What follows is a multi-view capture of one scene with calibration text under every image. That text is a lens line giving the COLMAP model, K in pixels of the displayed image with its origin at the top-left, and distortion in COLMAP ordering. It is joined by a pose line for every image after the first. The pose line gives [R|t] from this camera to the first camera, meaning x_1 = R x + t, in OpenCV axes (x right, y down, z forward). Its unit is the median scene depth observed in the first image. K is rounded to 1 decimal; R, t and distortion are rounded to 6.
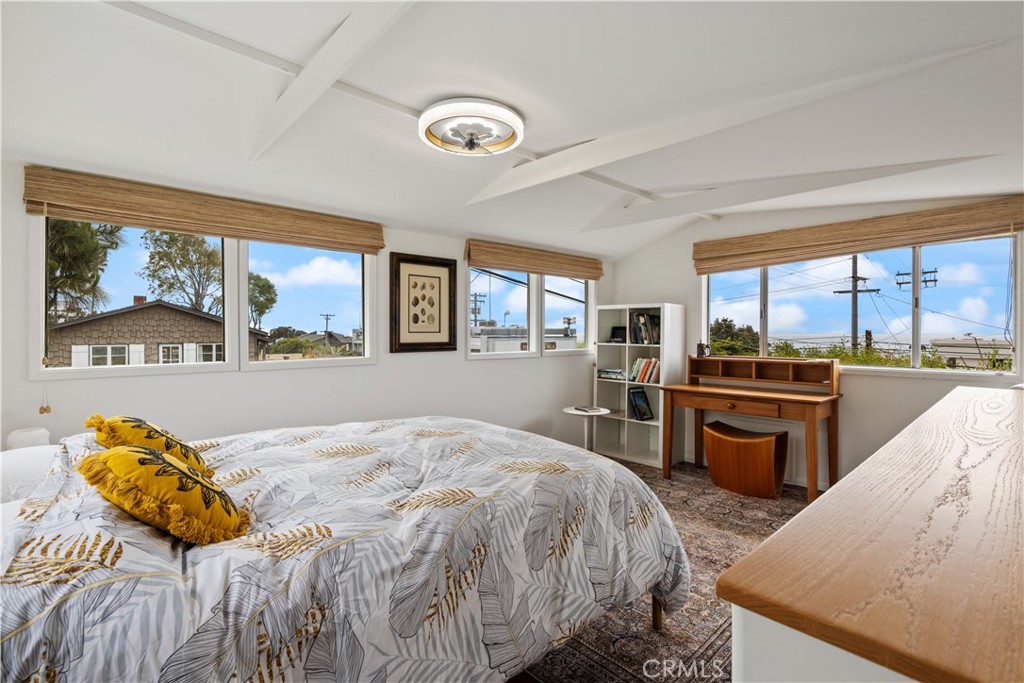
lens RADIAL K [[474.3, 0, 512.9], [0, 474.3, 326.7], [0, 0, 1]] dist [-0.000050, 0.000147]
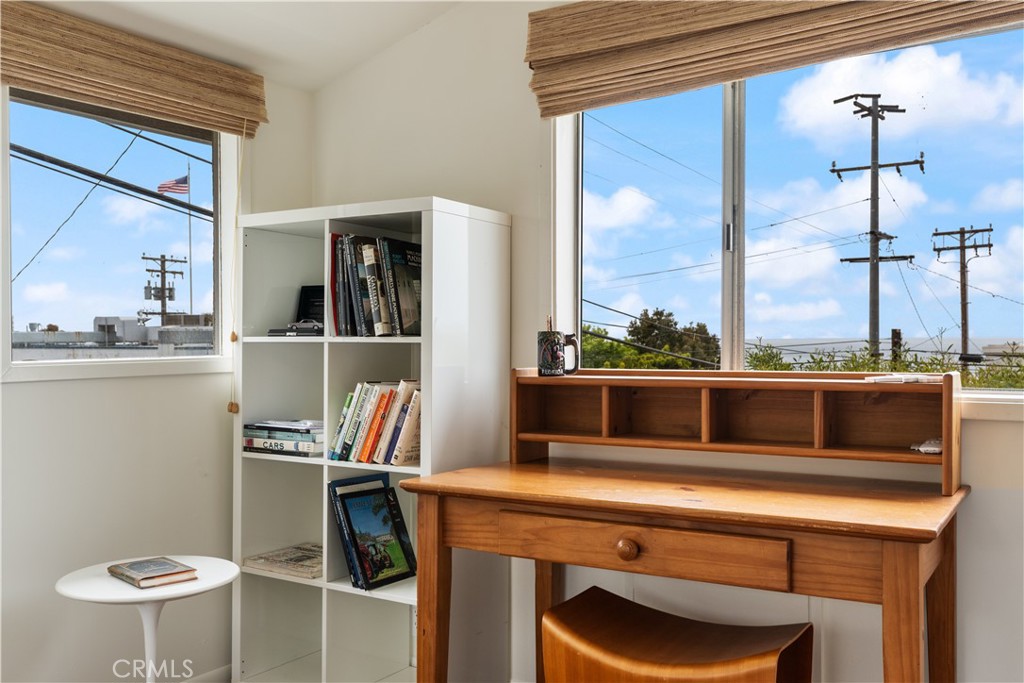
lens RADIAL K [[924.8, 0, 512.0], [0, 924.8, 341.5], [0, 0, 1]] dist [-0.000557, 0.001314]
pose [[0.966380, -0.007760, 0.257001, 0.205882], [0.004298, 0.999892, 0.014029, 0.031757], [-0.257082, -0.012452, 0.966309, 0.400758]]
